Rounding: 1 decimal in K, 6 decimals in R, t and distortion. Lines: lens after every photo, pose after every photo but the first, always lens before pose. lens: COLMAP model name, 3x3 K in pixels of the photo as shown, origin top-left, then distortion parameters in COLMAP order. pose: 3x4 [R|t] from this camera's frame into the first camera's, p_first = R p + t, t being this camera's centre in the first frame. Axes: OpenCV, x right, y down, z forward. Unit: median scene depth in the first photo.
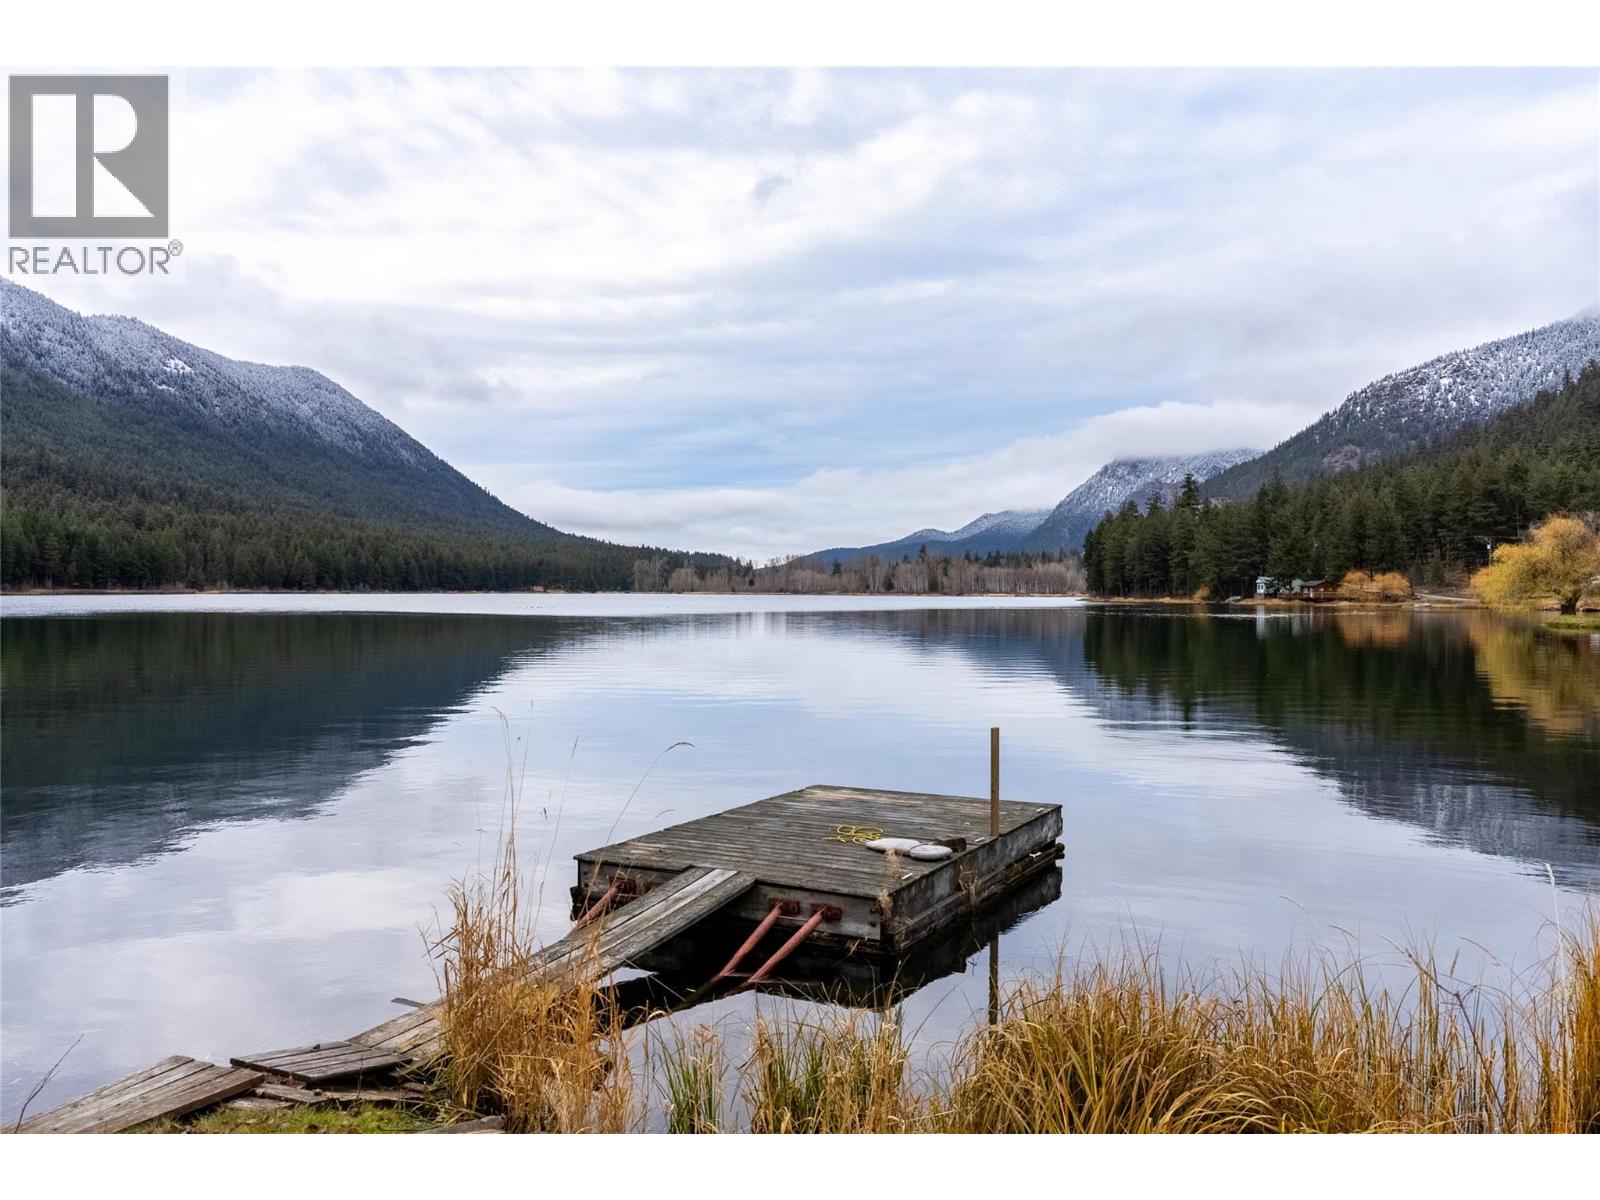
lens RADIAL K [[1251.3, 0, 794.3], [0, 1251.3, 598.1], [0, 0, 1]] dist [-0.001080, 0.003737]
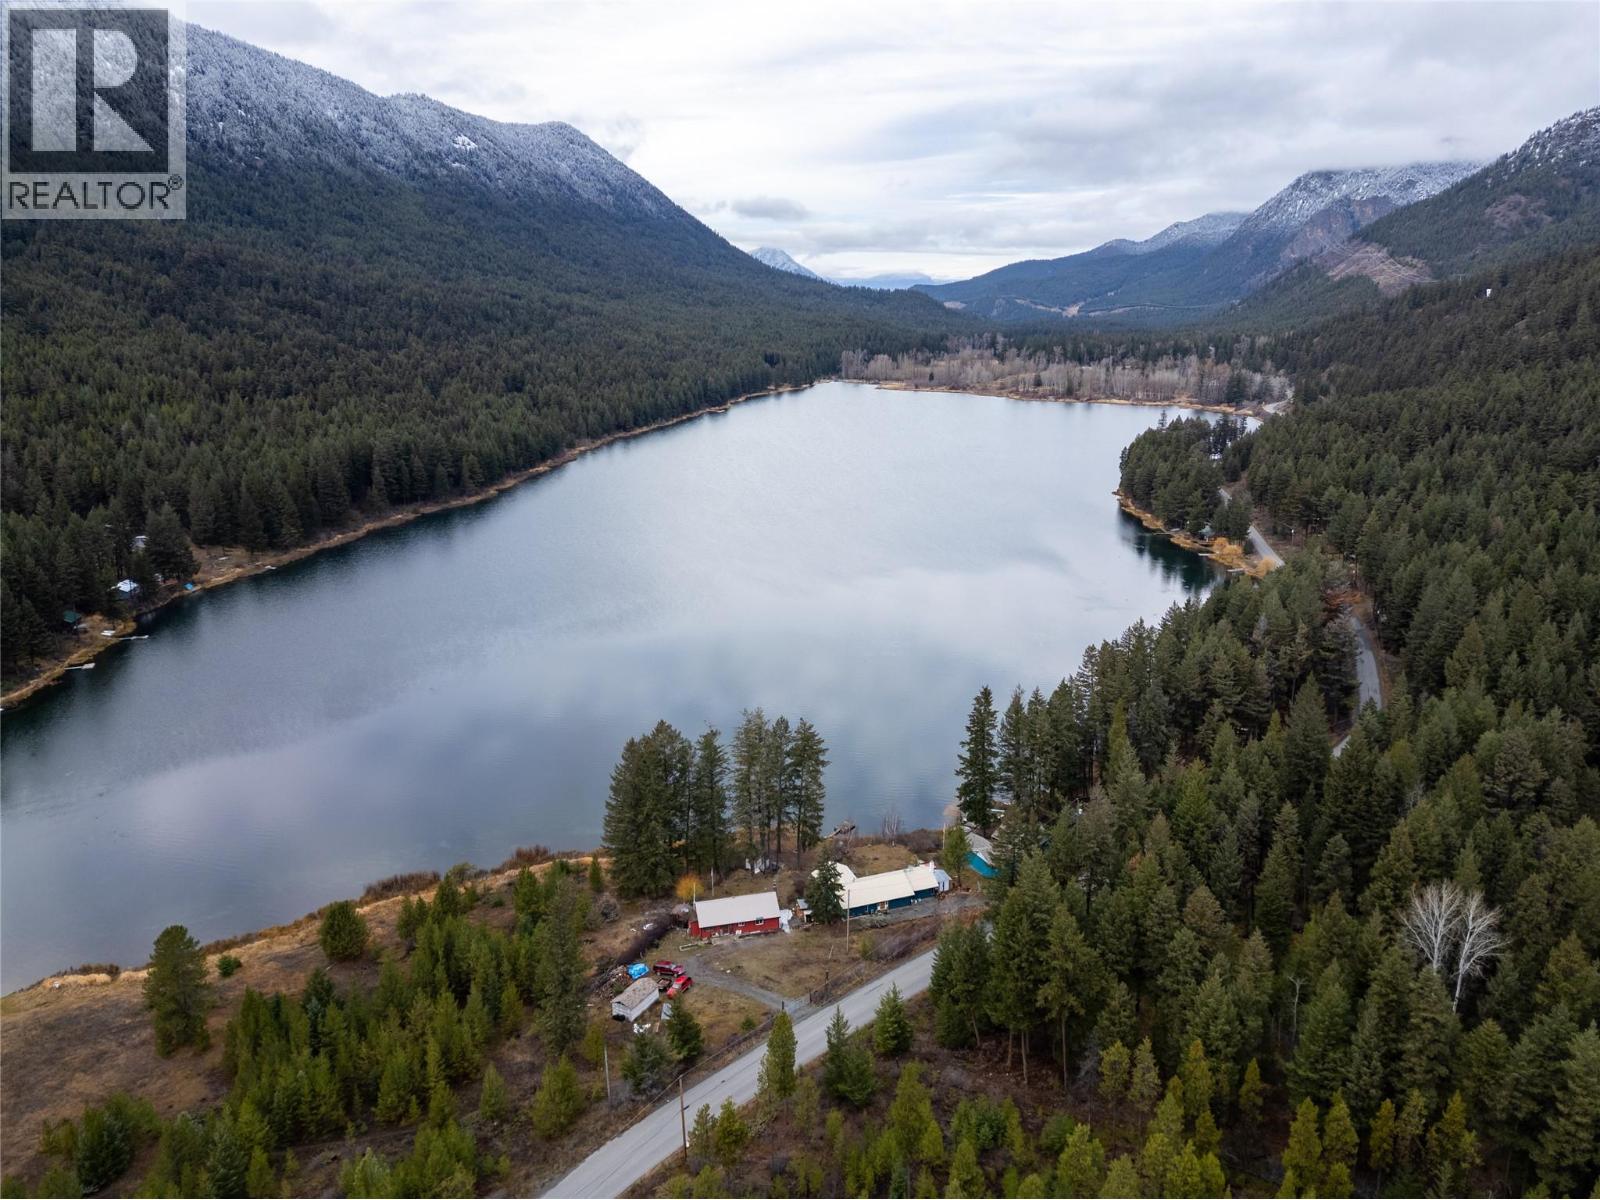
lens RADIAL K [[1101.6, 0, 801.0], [0, 1101.6, 608.6], [0, 0, 1]] dist [0.073384, -0.064168]
pose [[0.986547, 0.035132, -0.159660, 0.018728], [0.009618, 0.962471, 0.271214, -0.073227], [0.163196, -0.269101, 0.949185, -0.138711]]
